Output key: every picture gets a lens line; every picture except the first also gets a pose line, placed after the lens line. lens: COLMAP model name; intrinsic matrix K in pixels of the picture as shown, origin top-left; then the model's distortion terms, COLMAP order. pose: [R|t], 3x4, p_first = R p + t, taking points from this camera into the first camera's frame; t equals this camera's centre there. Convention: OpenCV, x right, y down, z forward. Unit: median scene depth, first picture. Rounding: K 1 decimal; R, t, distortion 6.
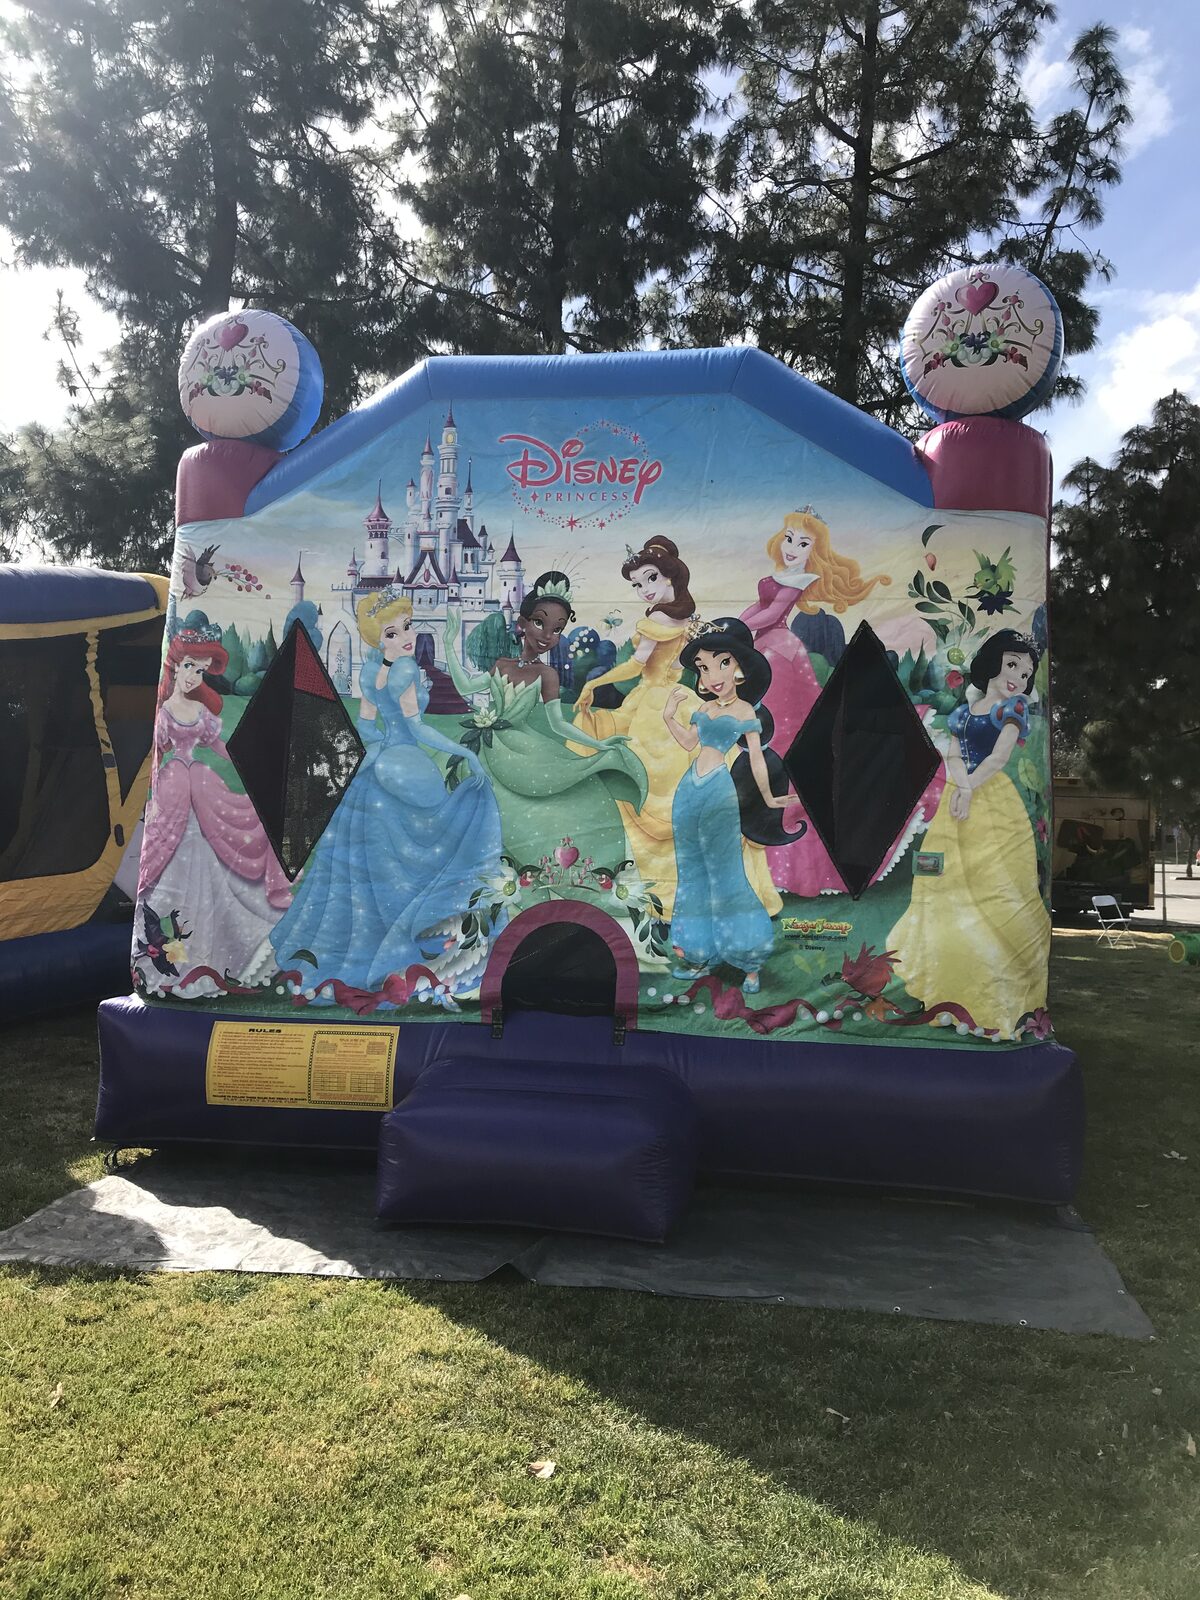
lens RADIAL K [[1330.1, 0, 598.6], [0, 1330.1, 786.8], [0, 0, 1]] dist [0.039210, -0.019785]
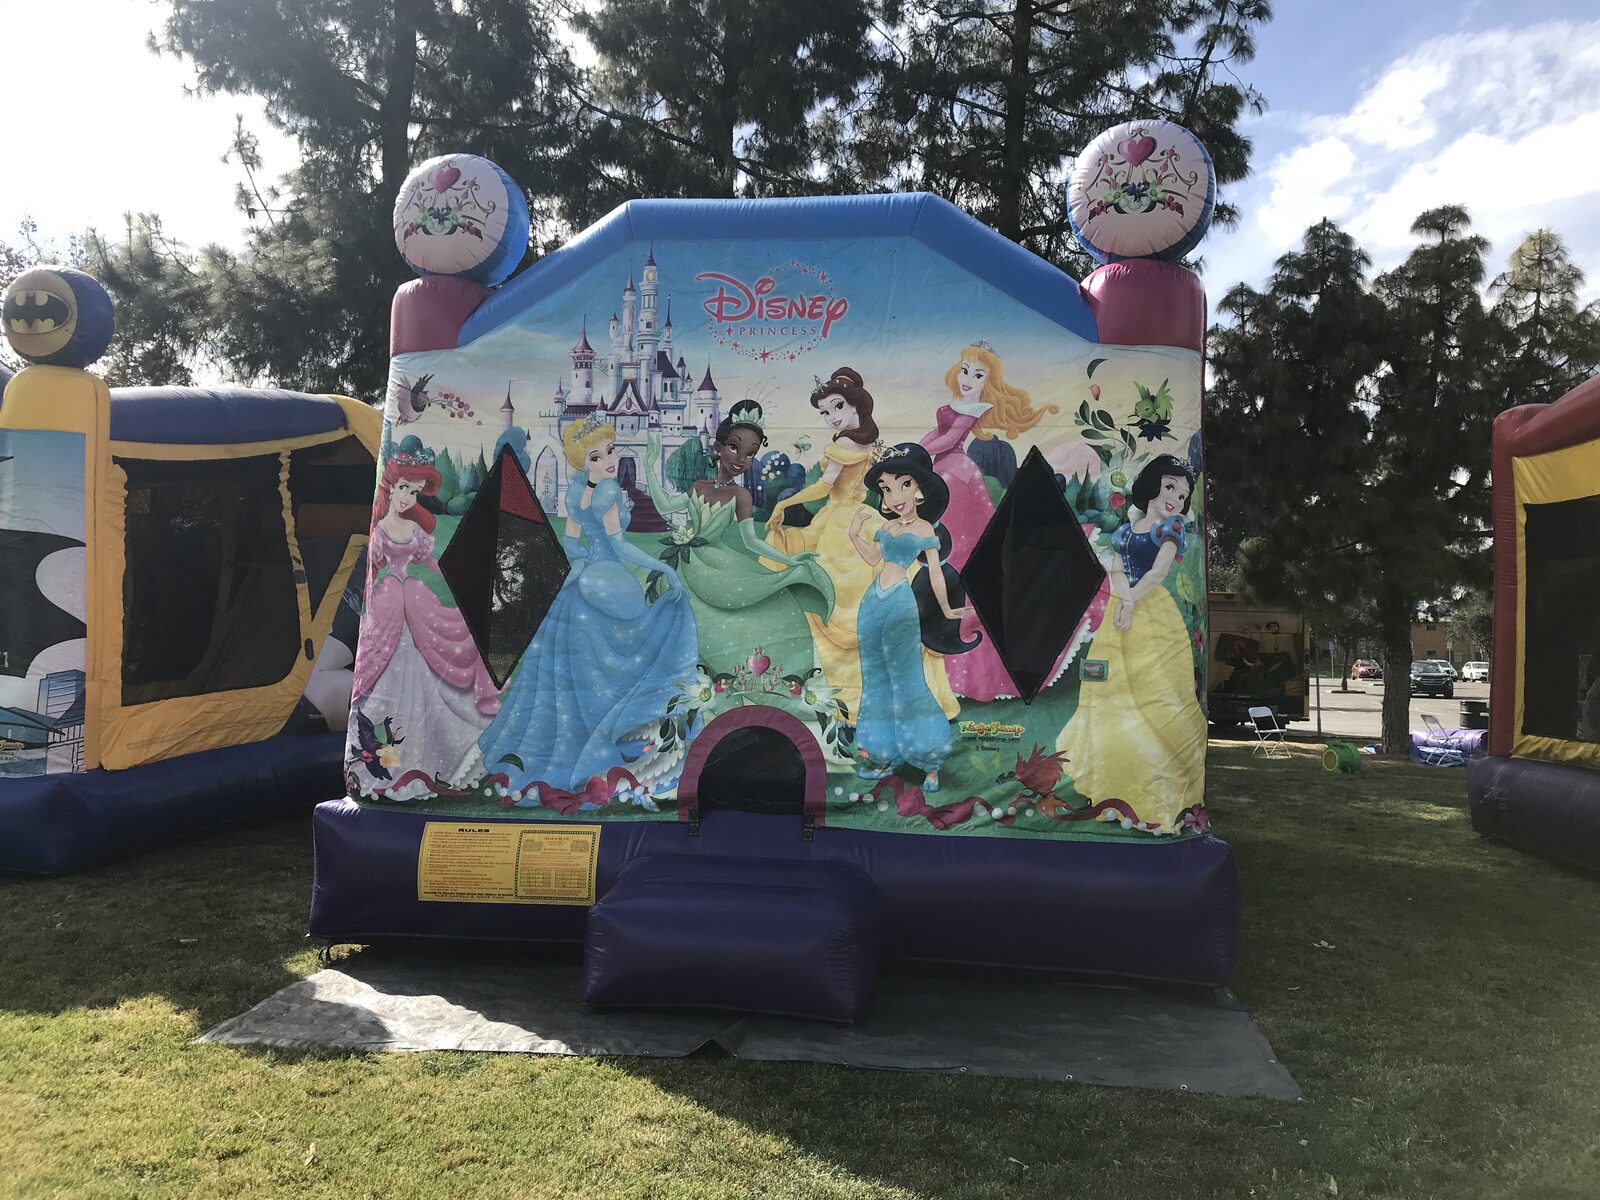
lens RADIAL K [[1330.1, 0, 798.3], [0, 1330.1, 574.5], [0, 0, 1]] dist [0.039210, -0.019785]
pose [[0.999636, -0.000564, 0.026956, -0.021116], [0.001135, 0.999775, -0.021176, 0.002170], [-0.026938, 0.021199, 0.999412, -0.072243]]
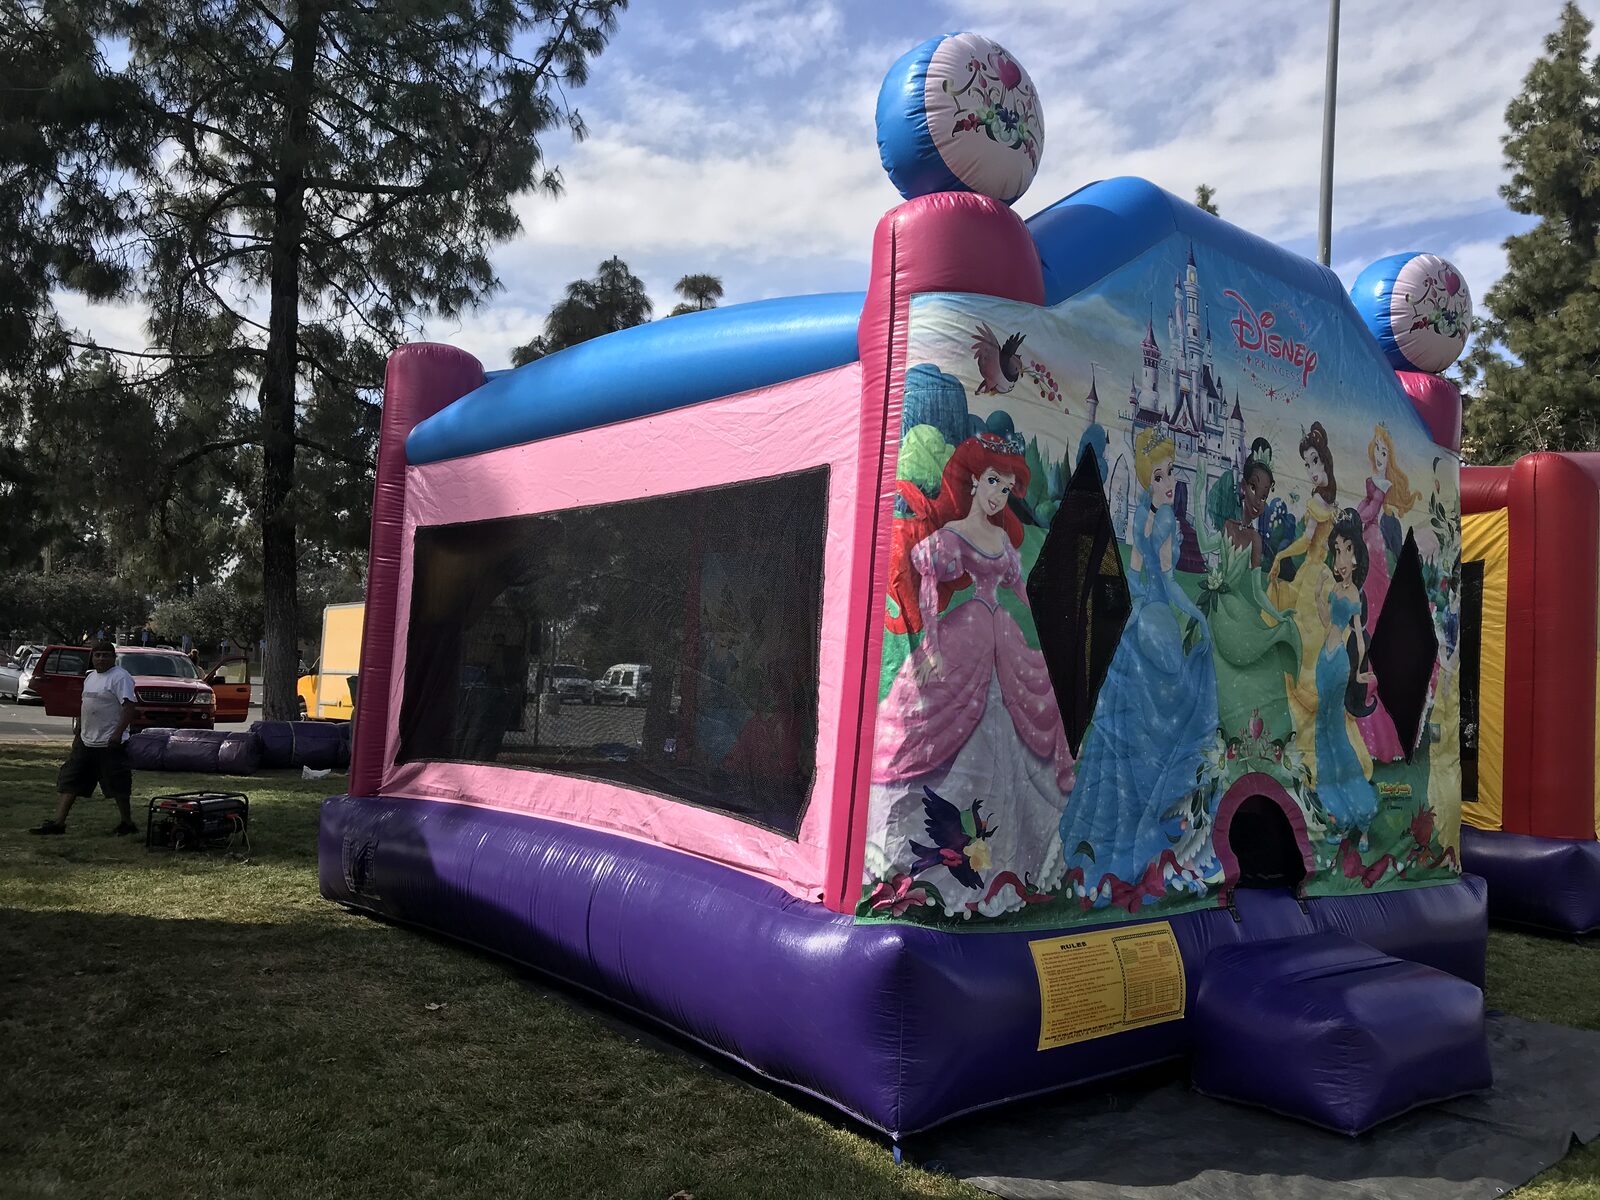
lens RADIAL K [[1330.1, 0, 793.1], [0, 1330.1, 575.1], [0, 0, 1]] dist [0.039210, -0.019785]
pose [[0.654988, 0.075385, 0.751870, -0.987398], [-0.064290, 0.996963, -0.043953, 0.005402], [-0.752899, -0.019549, 0.657845, 0.599438]]
